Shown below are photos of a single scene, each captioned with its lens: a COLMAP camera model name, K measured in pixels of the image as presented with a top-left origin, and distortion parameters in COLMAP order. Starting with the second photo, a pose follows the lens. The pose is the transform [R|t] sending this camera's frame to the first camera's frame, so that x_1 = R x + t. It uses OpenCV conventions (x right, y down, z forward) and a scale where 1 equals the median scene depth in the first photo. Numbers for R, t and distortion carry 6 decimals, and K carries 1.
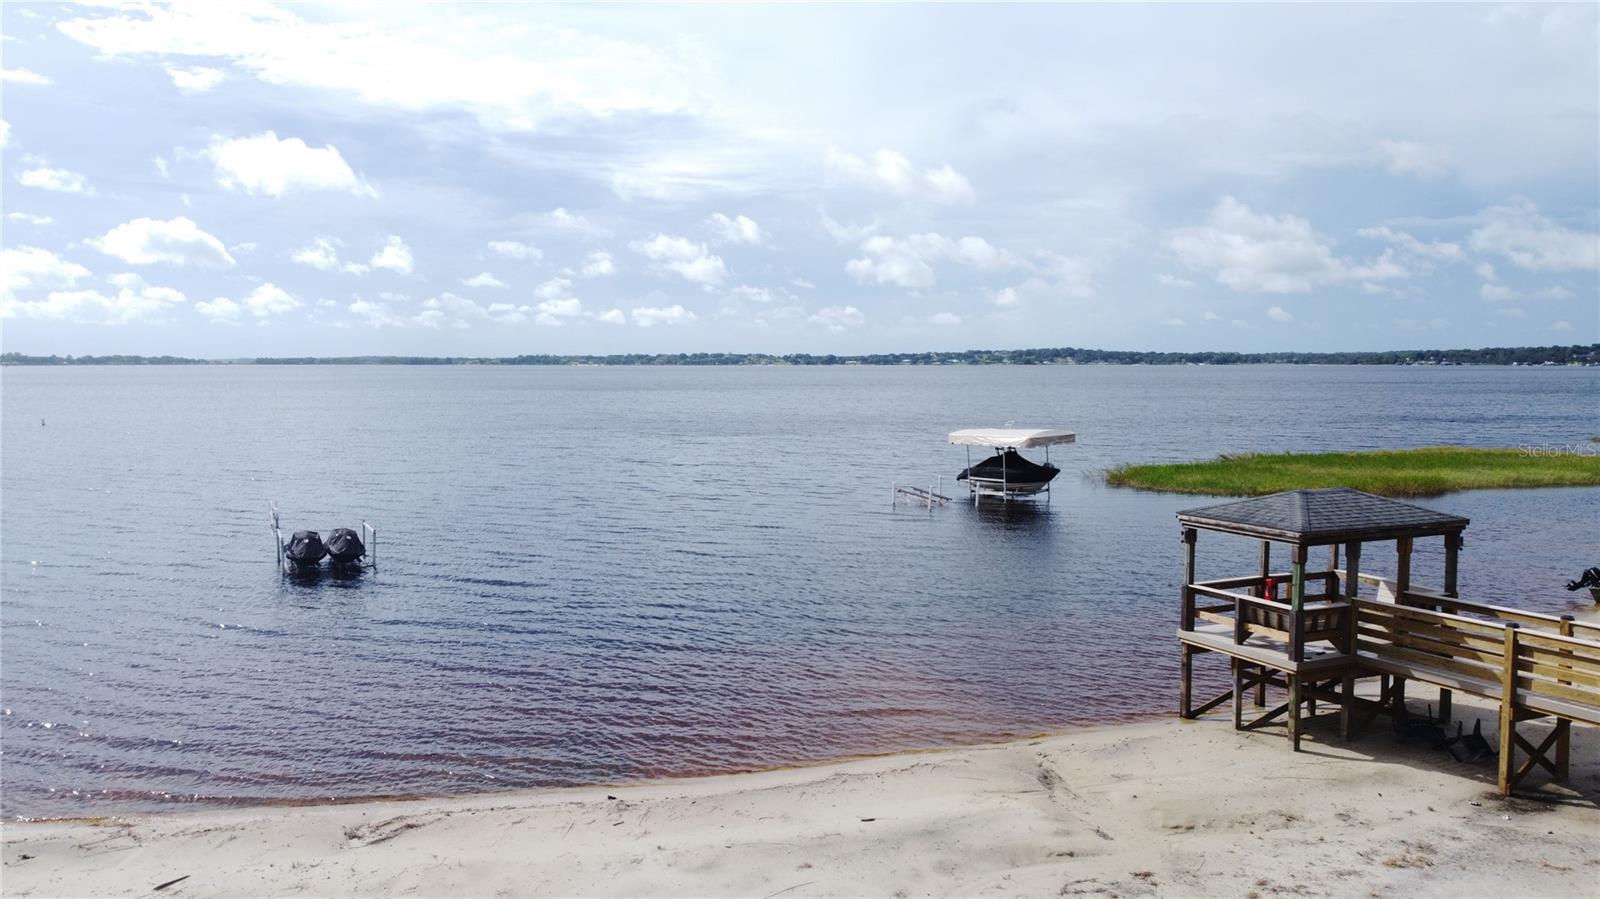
lens RADIAL K [[1164.7, 0, 798.2], [0, 1164.7, 452.1], [0, 0, 1]] dist [-0.002020, 0.006690]
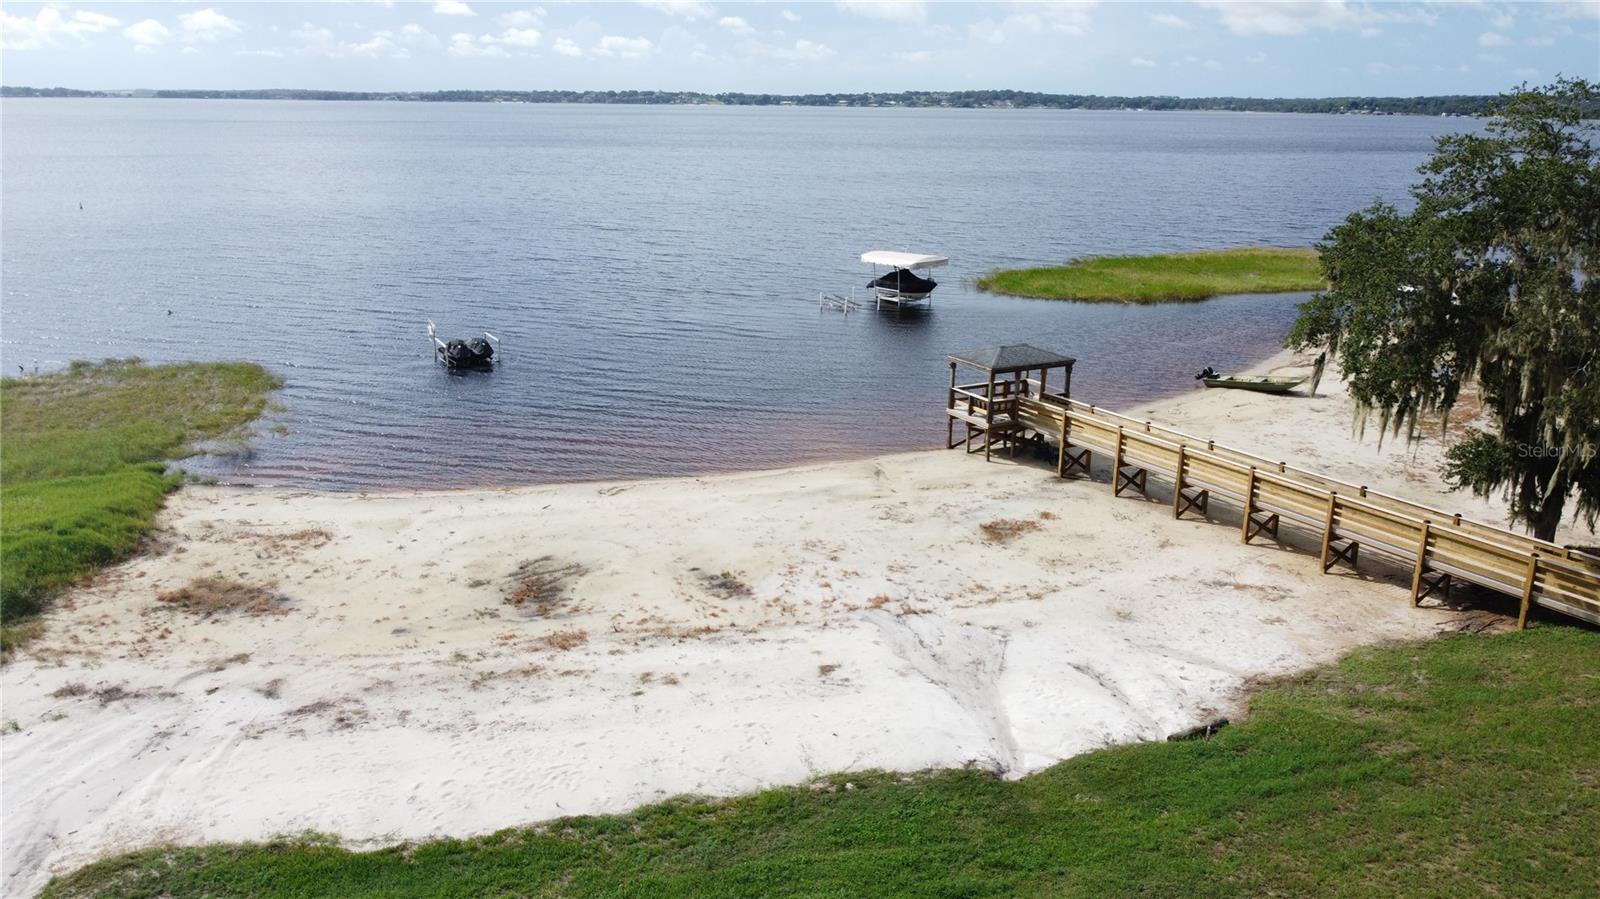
lens RADIAL K [[1164.7, 0, 800.5], [0, 1164.7, 449.6], [0, 0, 1]] dist [-0.002020, 0.006690]
pose [[0.998274, -0.003635, 0.058622, -0.027809], [-0.008993, 0.976853, 0.213724, -0.090728], [-0.058042, -0.213882, 0.975134, -0.433090]]
